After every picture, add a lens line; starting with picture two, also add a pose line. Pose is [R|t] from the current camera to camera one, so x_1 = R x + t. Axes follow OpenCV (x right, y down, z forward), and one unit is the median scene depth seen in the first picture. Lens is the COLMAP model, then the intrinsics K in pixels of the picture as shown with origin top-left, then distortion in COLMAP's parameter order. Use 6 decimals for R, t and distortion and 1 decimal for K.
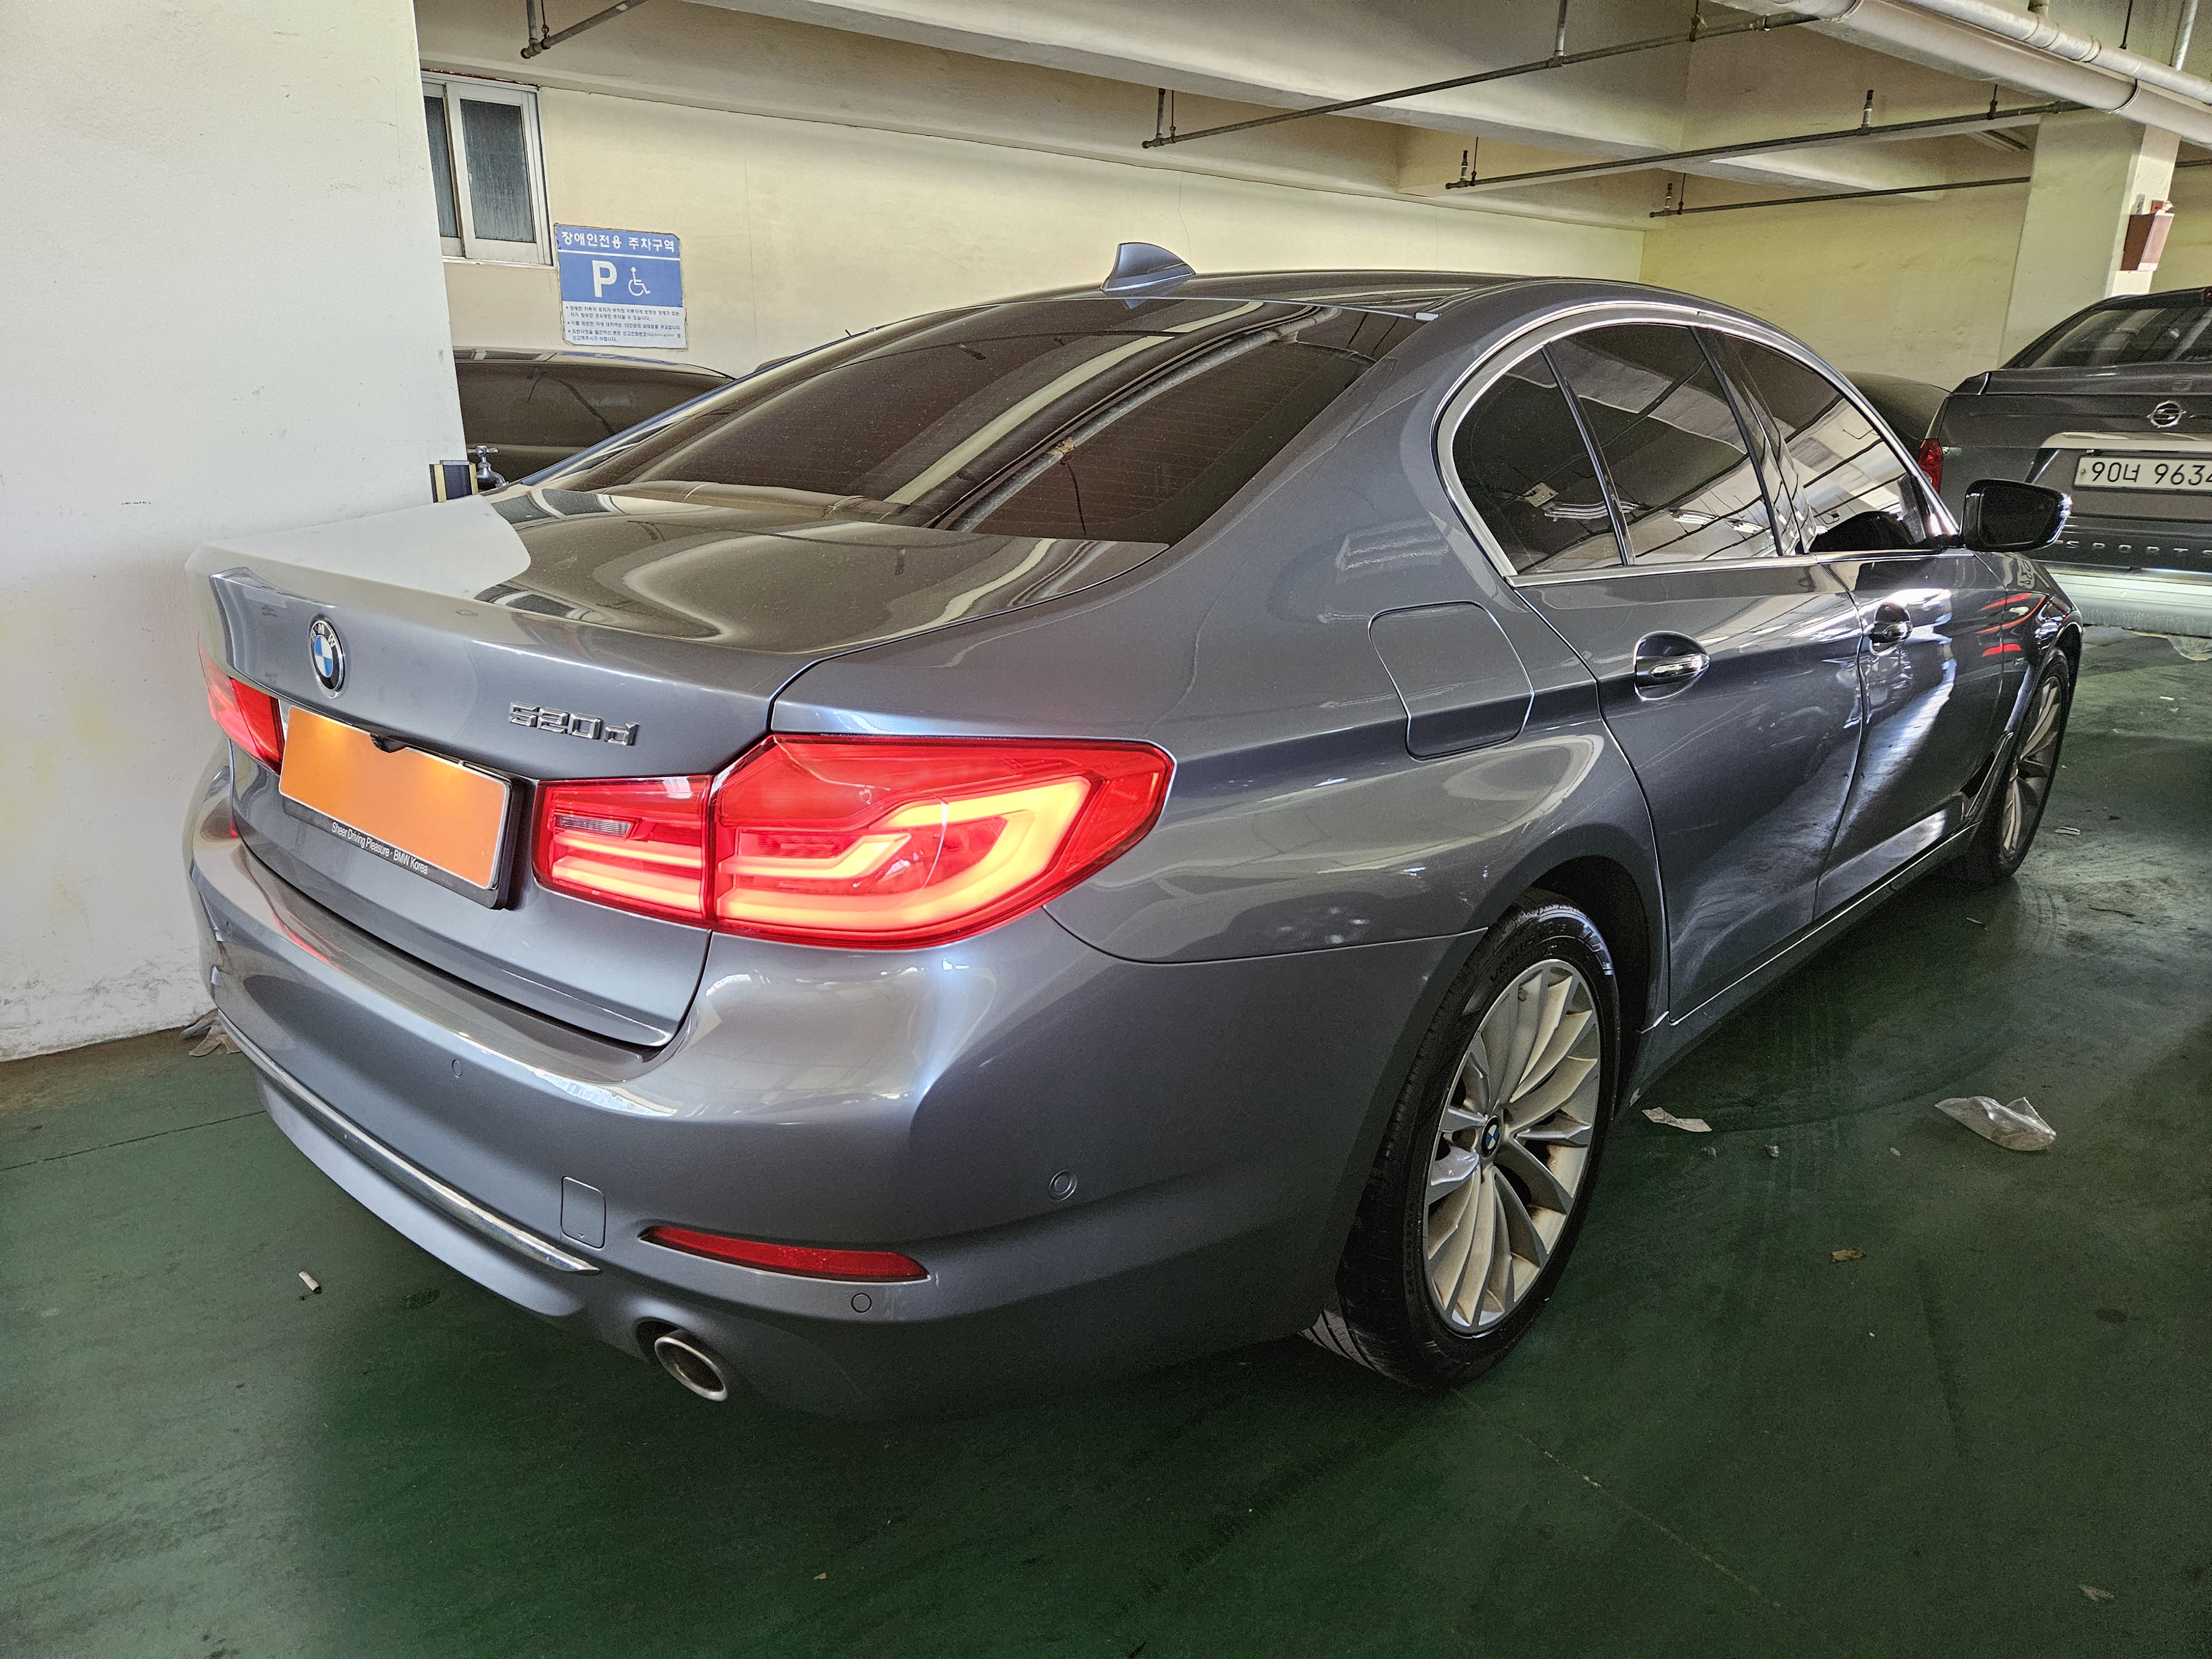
lens RADIAL K [[1432.3, 0, 1108.1], [0, 1432.3, 830.8], [0, 0, 1]] dist [0.048809, -0.037886]
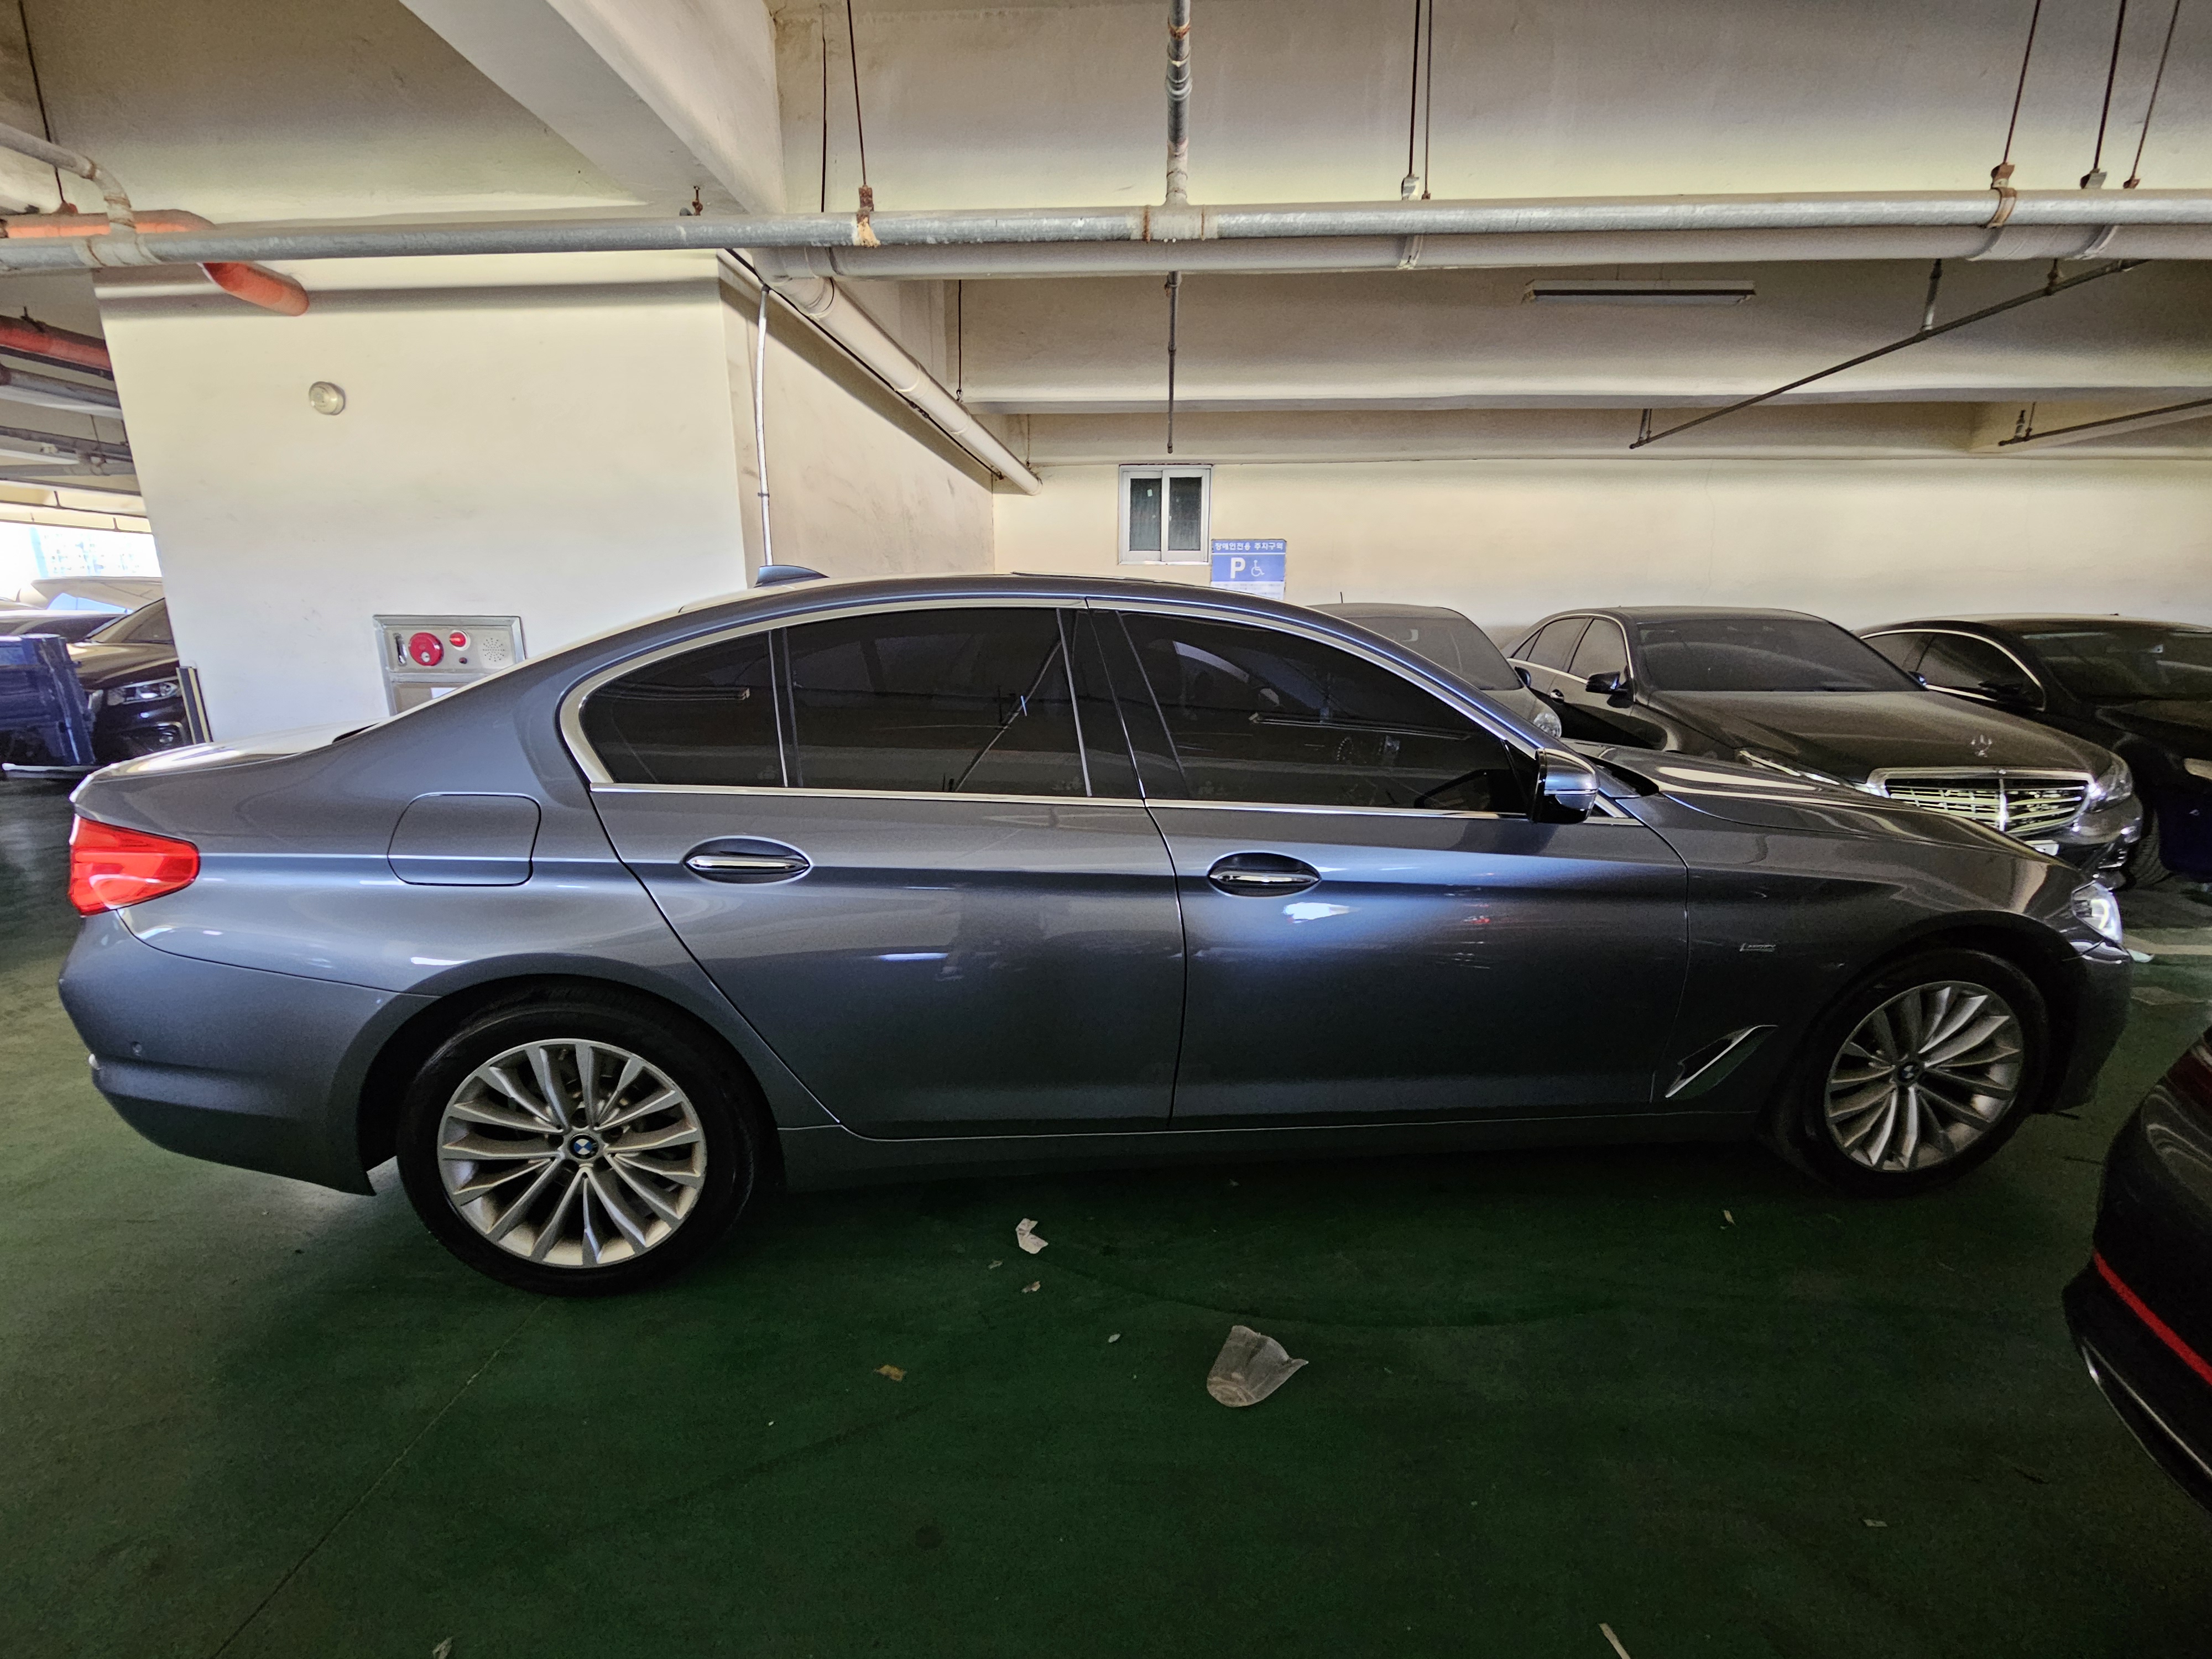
lens RADIAL K [[899.6, 0, 1101.5], [0, 899.6, 829.6], [0, 0, 1]] dist [-0.013857, -0.000211]
pose [[0.765973, 0.128546, -0.629890, 0.236022], [-0.173227, 0.984835, -0.009669, -0.038142], [0.619095, 0.116520, 0.776624, 0.110700]]
